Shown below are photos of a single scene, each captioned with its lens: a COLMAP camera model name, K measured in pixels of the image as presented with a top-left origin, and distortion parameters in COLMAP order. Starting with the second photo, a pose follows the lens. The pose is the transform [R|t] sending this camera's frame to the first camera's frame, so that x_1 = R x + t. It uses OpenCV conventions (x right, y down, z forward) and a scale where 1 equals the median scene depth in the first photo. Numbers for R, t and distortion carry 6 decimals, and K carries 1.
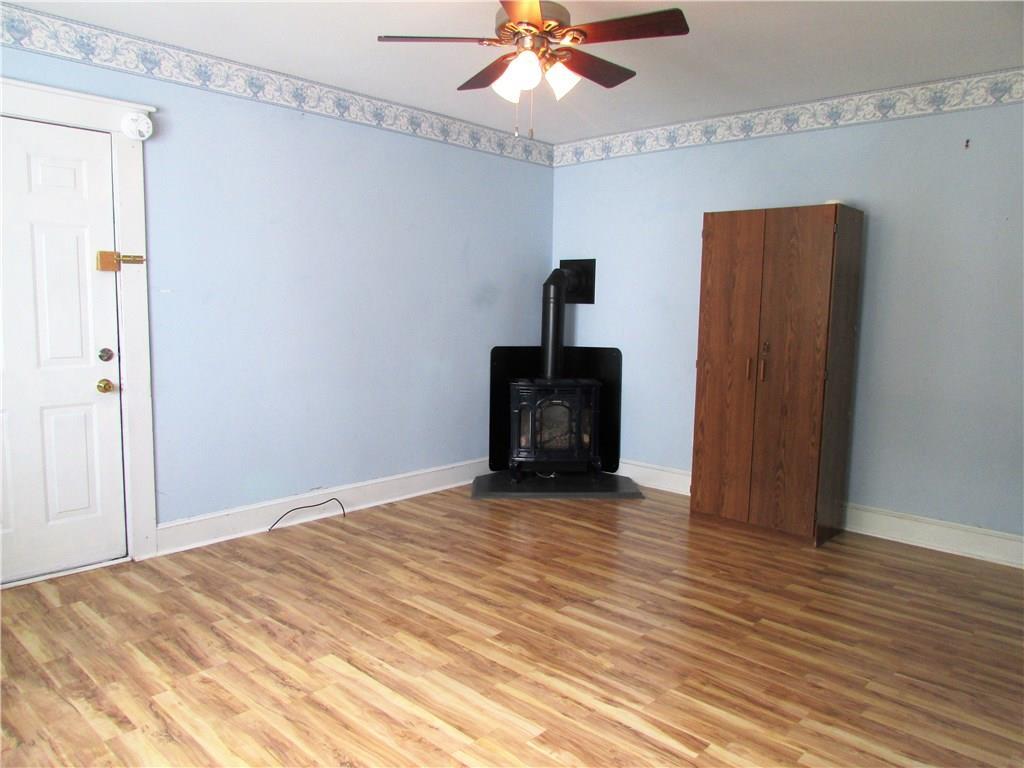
lens RADIAL K [[727.5, 0, 512.0], [0, 727.5, 384.0], [0, 0, 1]] dist [-0.038278, 0.002475]
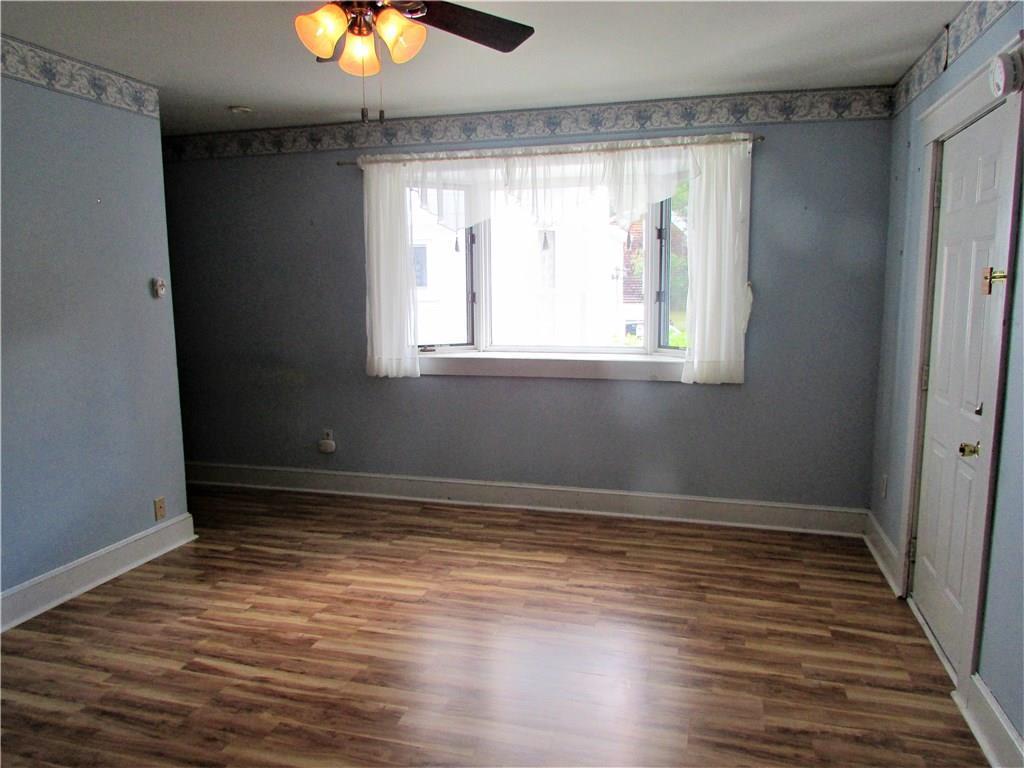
lens RADIAL K [[727.5, 0, 512.0], [0, 727.5, 384.0], [0, 0, 1]] dist [-0.038278, 0.002475]
pose [[-0.887120, 0.046503, -0.459191, 0.266079], [-0.065338, 0.972238, 0.224688, -0.271769], [0.456891, 0.229327, -0.859453, 1.909953]]
